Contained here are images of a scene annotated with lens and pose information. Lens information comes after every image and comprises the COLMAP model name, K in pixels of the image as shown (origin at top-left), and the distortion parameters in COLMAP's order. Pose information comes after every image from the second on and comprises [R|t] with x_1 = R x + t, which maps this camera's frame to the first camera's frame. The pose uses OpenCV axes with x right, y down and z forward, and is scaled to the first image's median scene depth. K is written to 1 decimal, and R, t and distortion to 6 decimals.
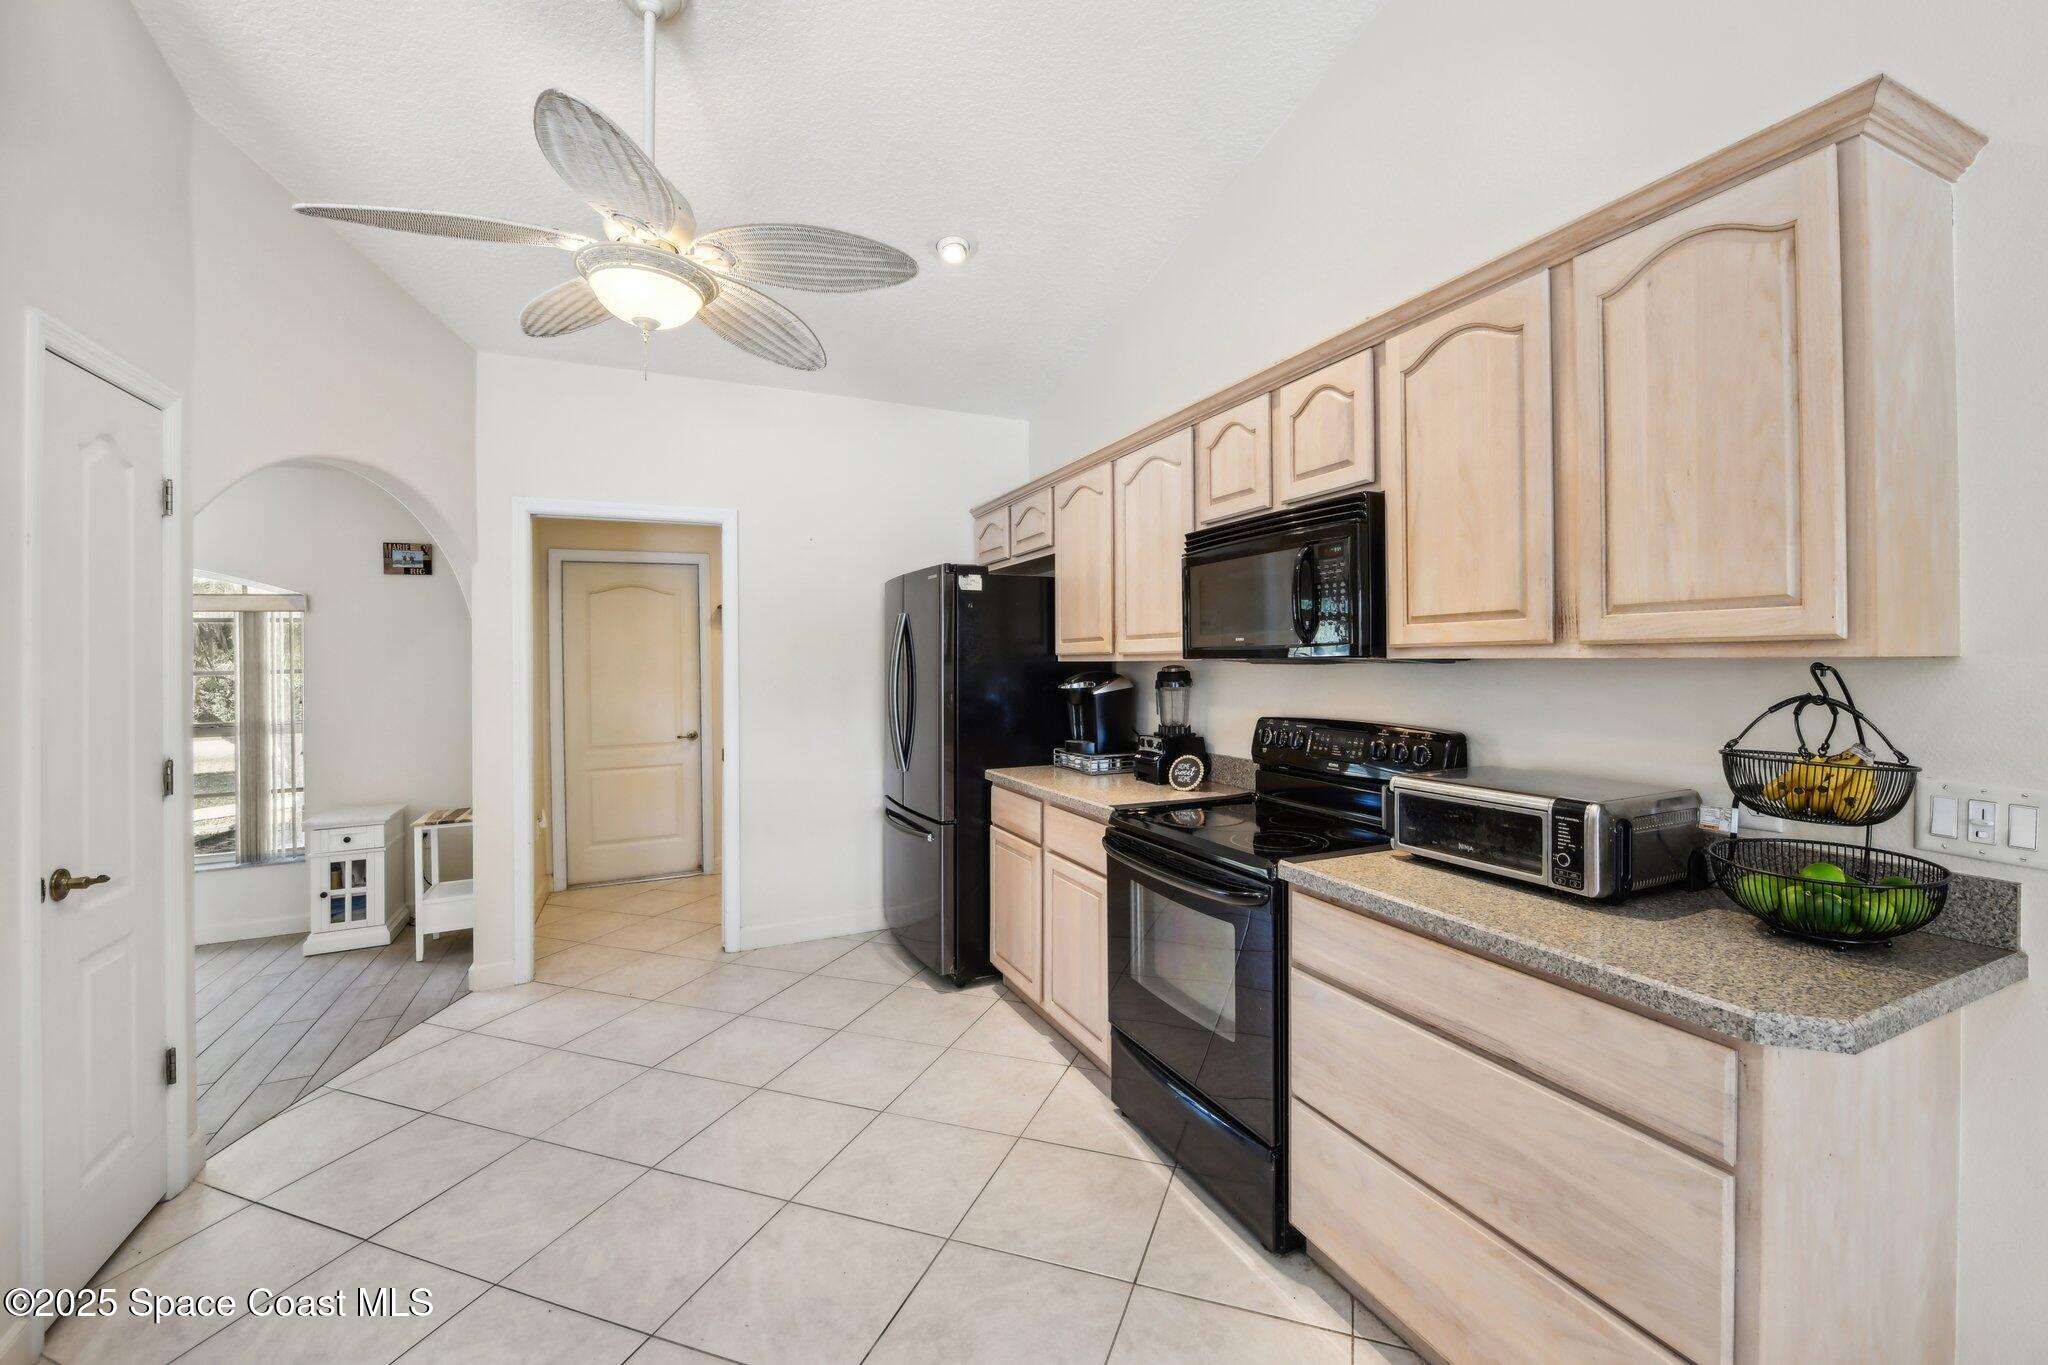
lens RADIAL K [[864.2, 0, 1045.9], [0, 864.2, 654.9], [0, 0, 1]] dist [0.001178, -0.007523]
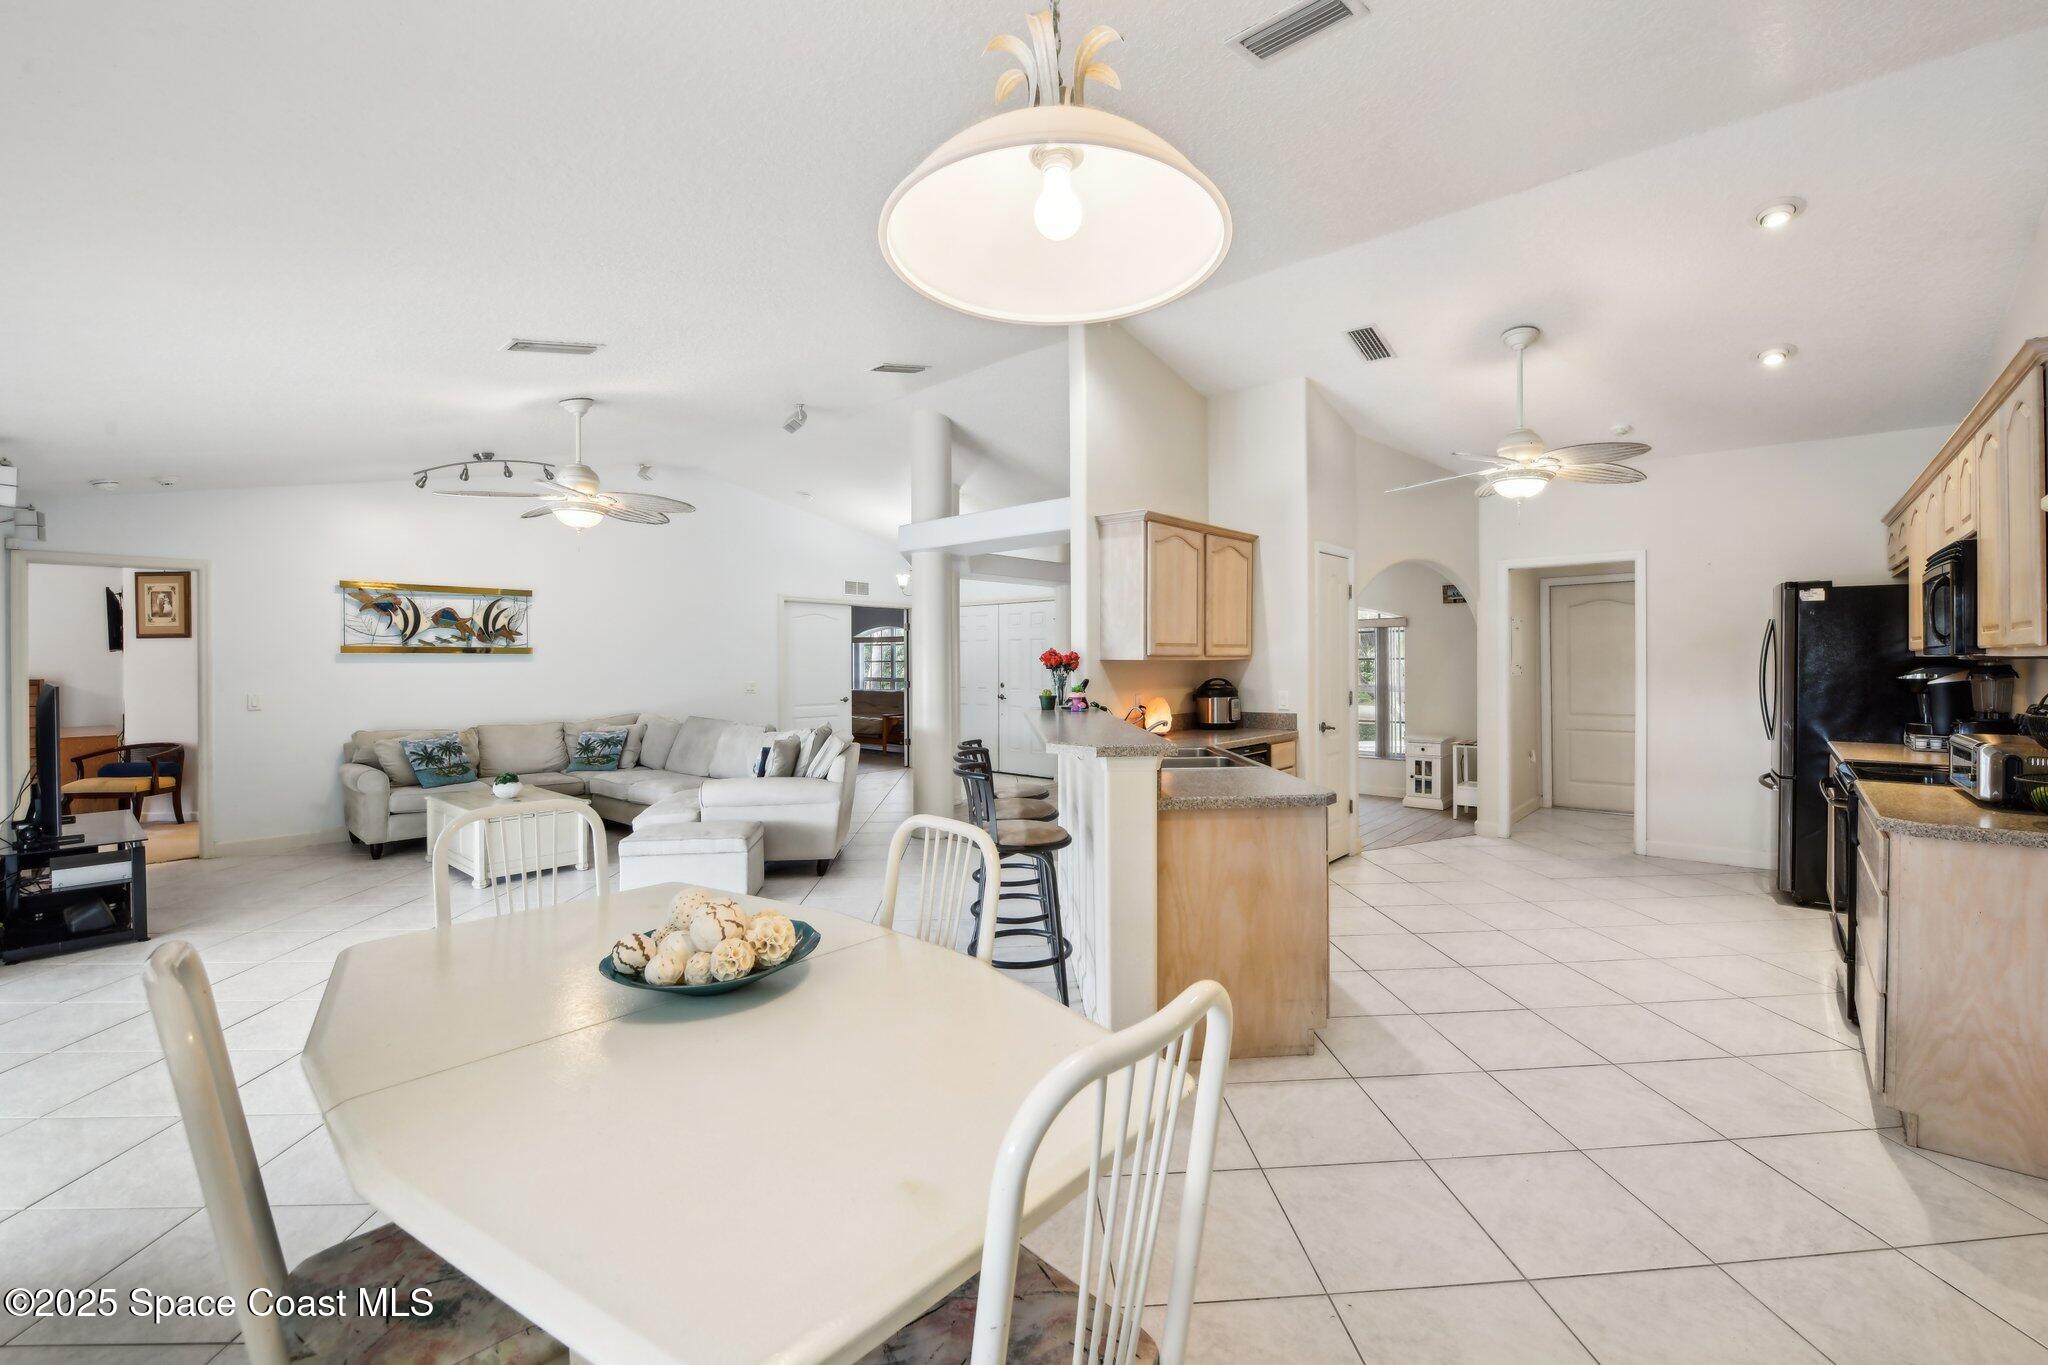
lens RADIAL K [[831.9, 0, 1041.9], [0, 831.9, 661.4], [0, 0, 1]] dist [-0.013780, -0.001157]
pose [[0.407115, 0.012782, -0.913287, 0.717915], [0.004020, 0.999867, 0.015786, -0.010095], [0.913368, -0.010098, 0.407010, -0.705451]]
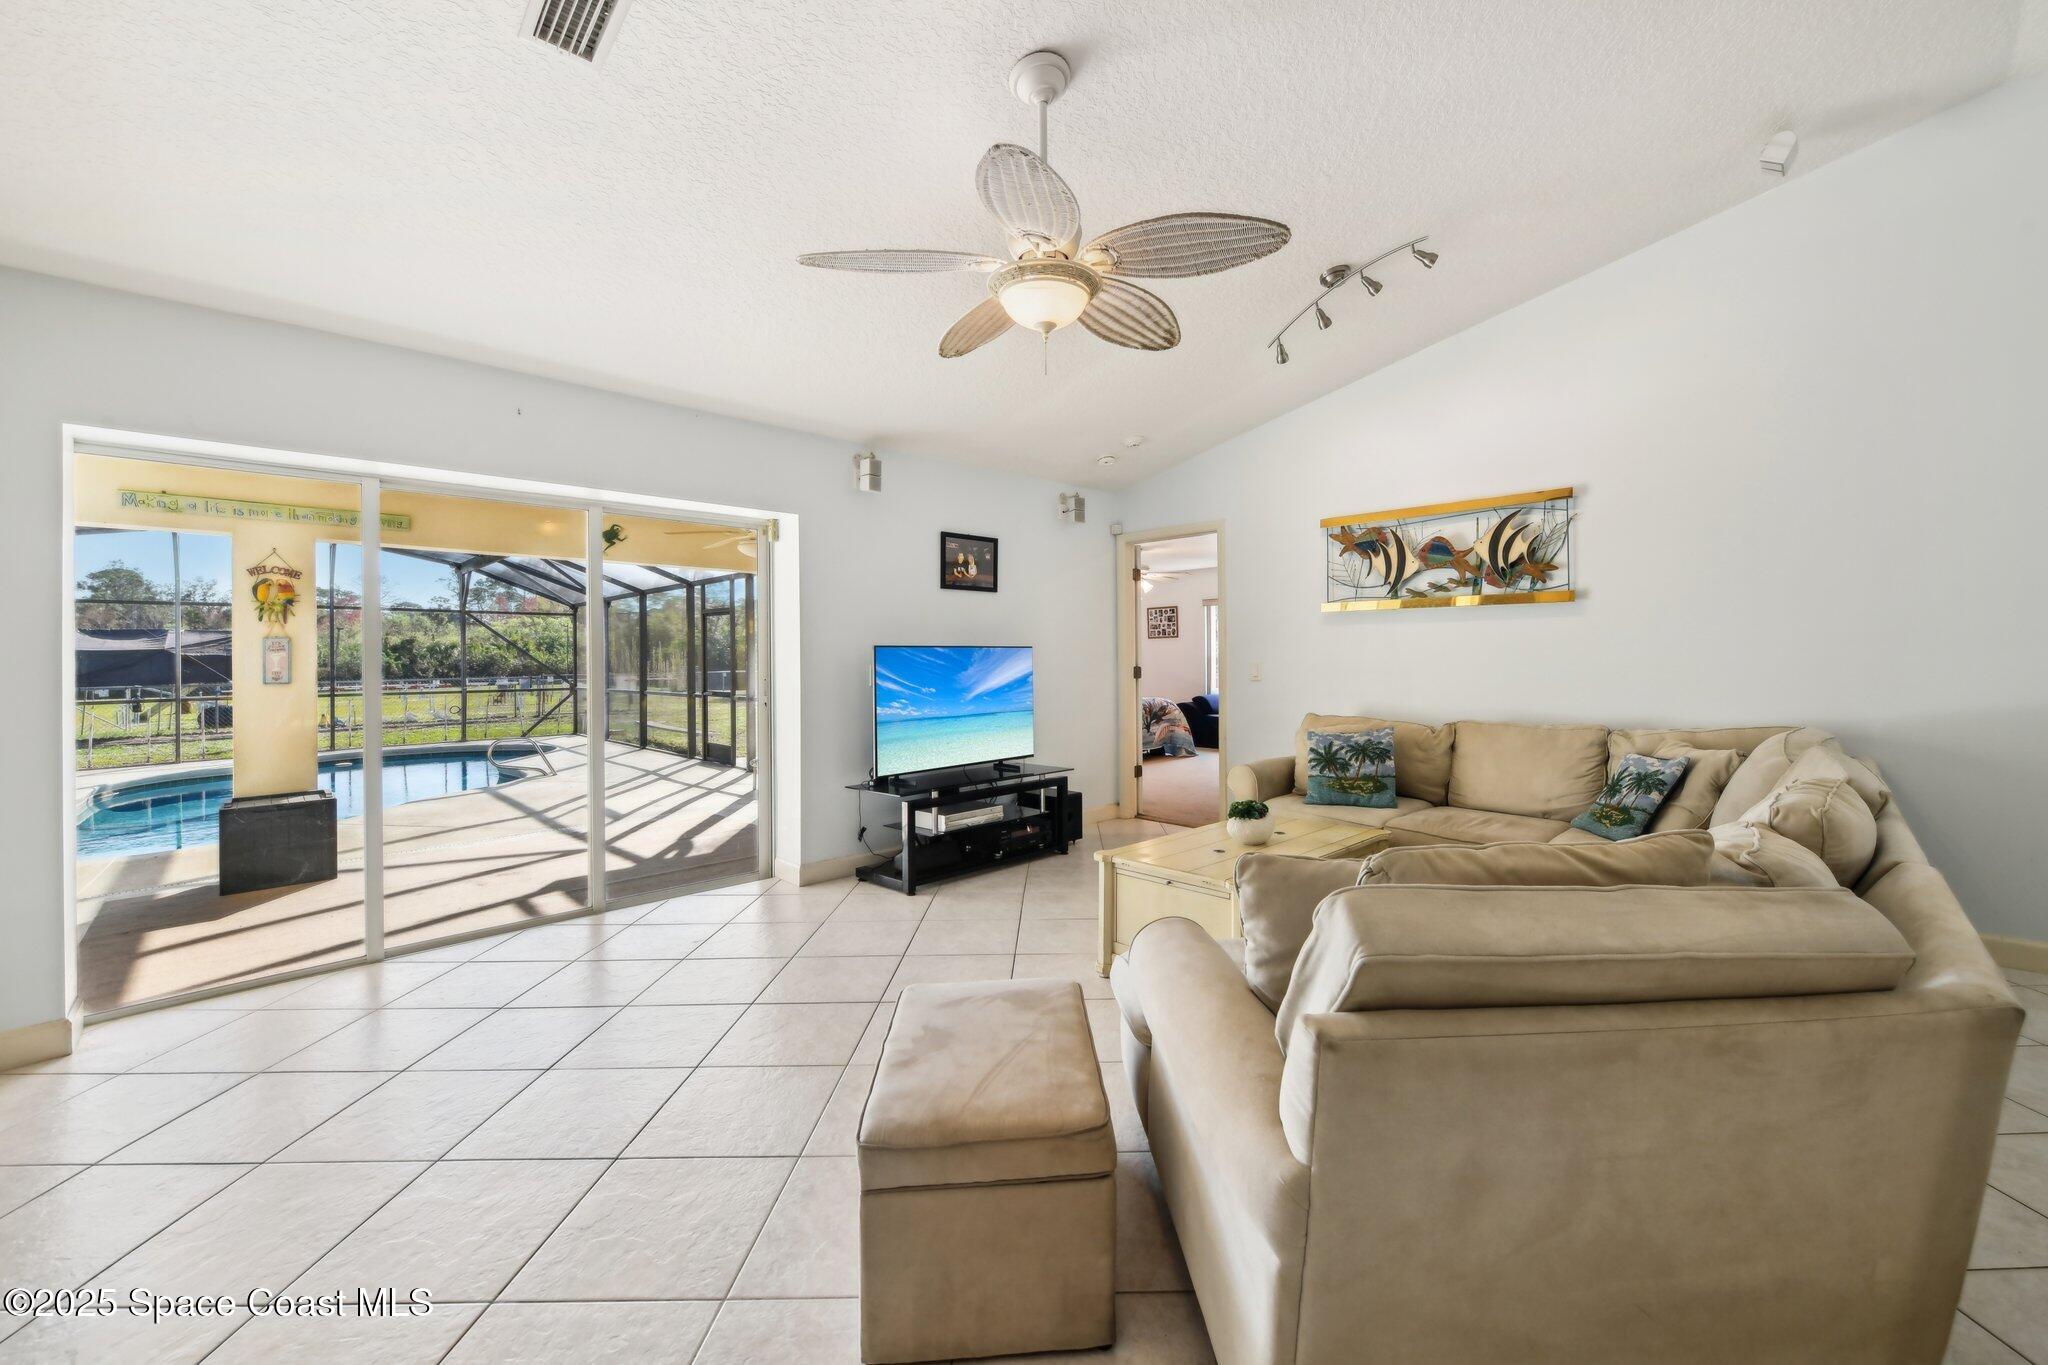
lens RADIAL K [[840.0, 0, 1050.5], [0, 840.0, 657.5], [0, 0, 1]] dist [-0.002250, -0.011917]
pose [[-0.945359, 0.020077, -0.325411, -0.930843], [0.021947, 0.999757, -0.002076, 0.078935], [0.325290, -0.009104, -0.945570, -0.058026]]
